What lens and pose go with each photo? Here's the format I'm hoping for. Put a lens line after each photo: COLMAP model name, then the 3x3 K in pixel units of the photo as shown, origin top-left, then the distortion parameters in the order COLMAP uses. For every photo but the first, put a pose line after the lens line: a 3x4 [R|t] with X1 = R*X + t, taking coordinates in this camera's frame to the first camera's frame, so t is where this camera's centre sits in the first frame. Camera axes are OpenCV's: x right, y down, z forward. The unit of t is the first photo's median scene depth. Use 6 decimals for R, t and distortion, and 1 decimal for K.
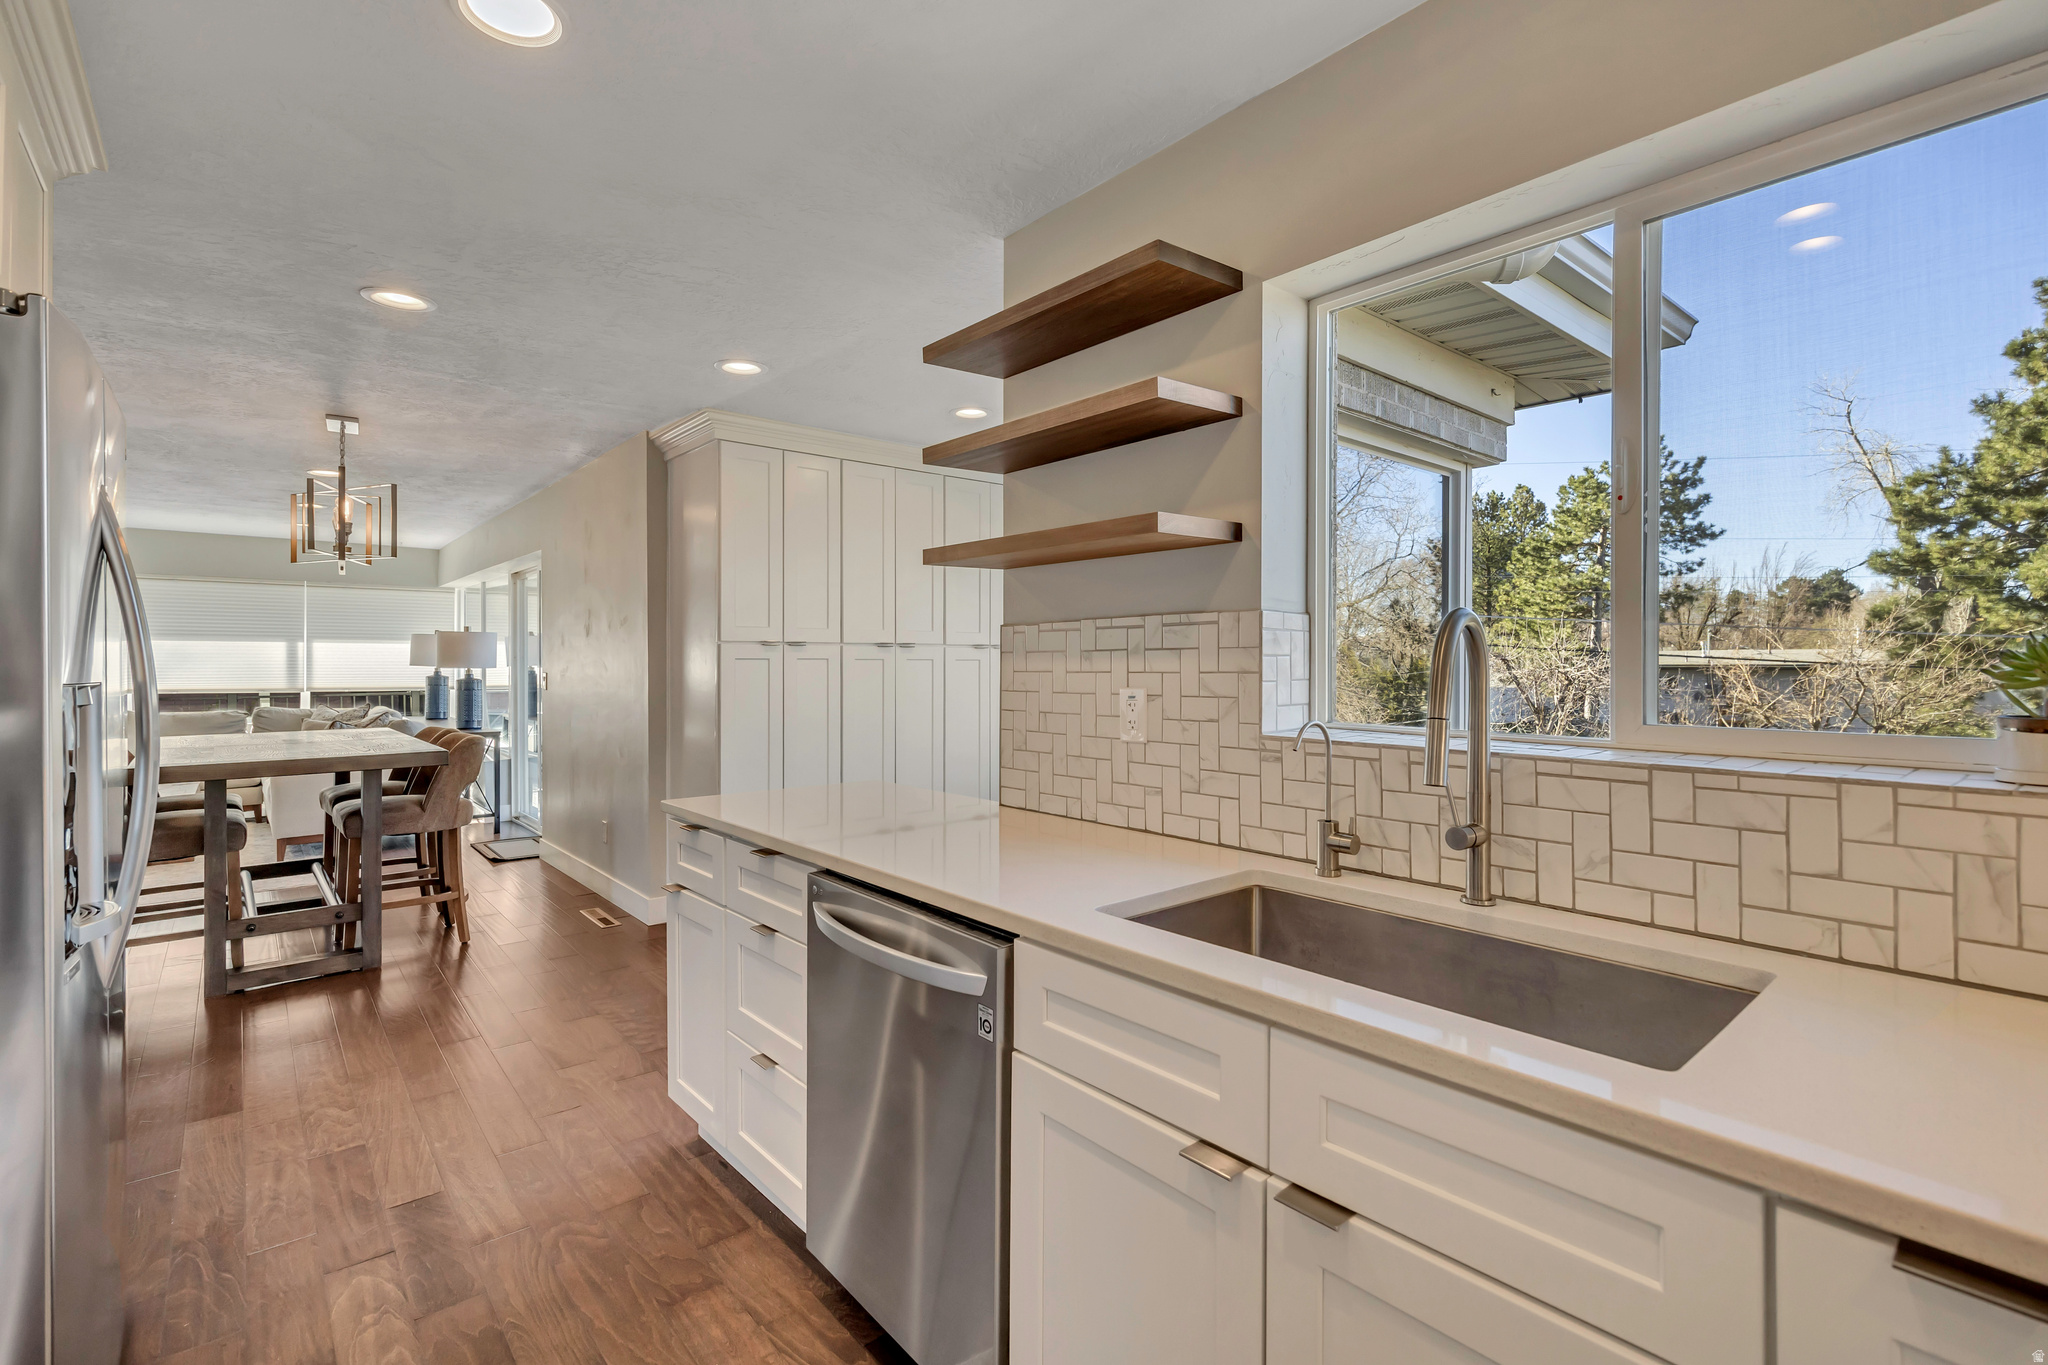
lens RADIAL K [[930.5, 0, 1024.7], [0, 930.5, 662.0], [0, 0, 1]] dist [0.005758, -0.000332]
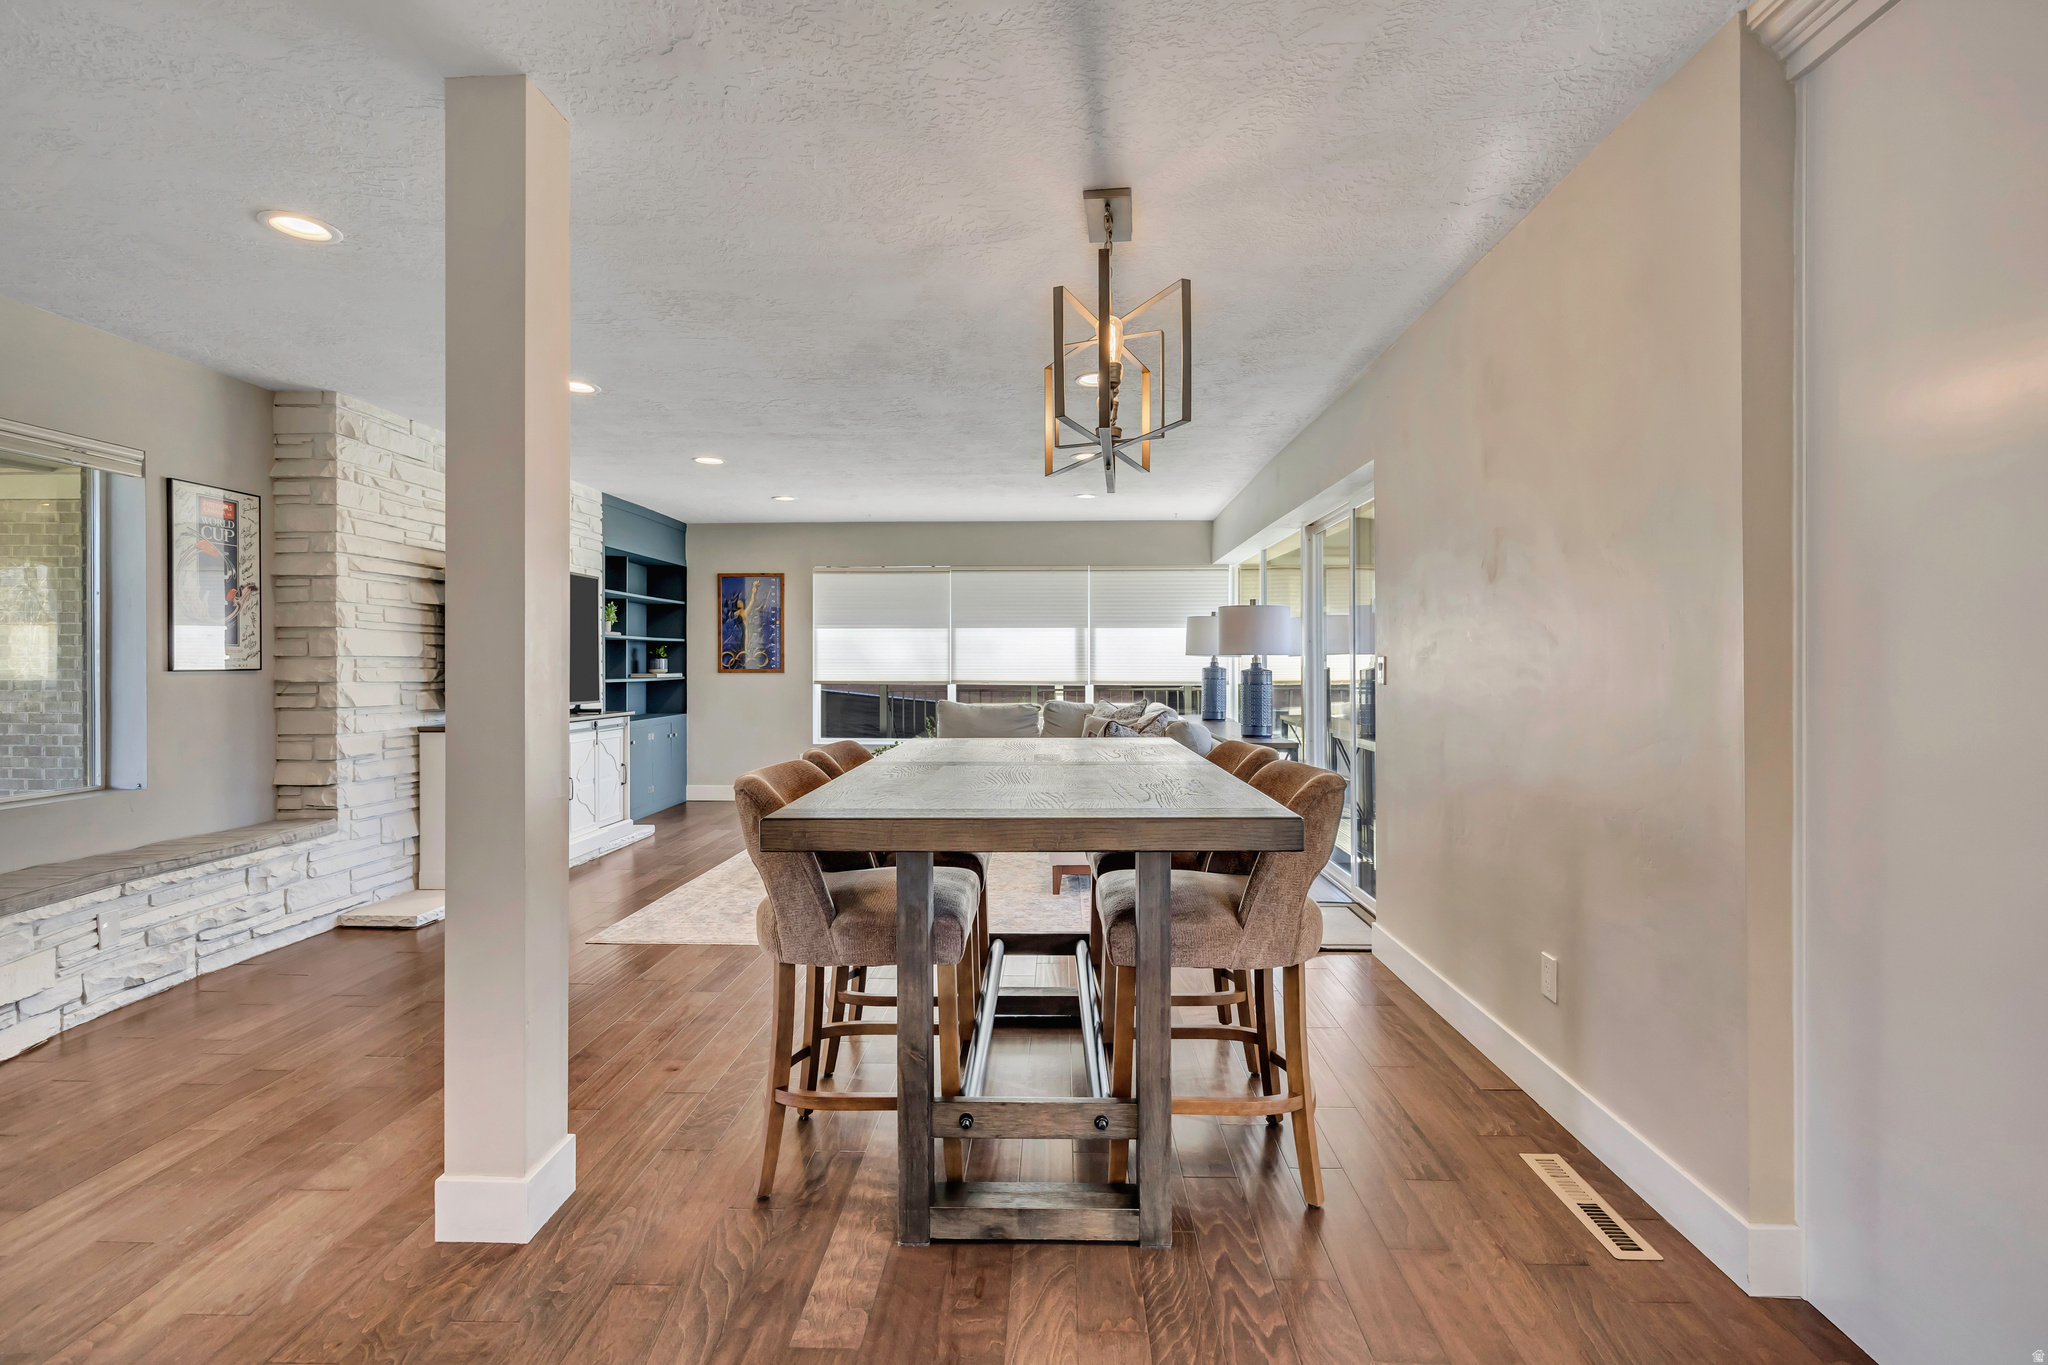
lens RADIAL K [[930.5, 0, 1024.9], [0, 930.5, 668.9], [0, 0, 1]] dist [0.005758, -0.000332]
pose [[0.737942, 0.000888, -0.674863, -0.218047], [0.002808, 0.999986, 0.004387, 0.013261], [0.674858, -0.005132, 0.737930, 0.309001]]
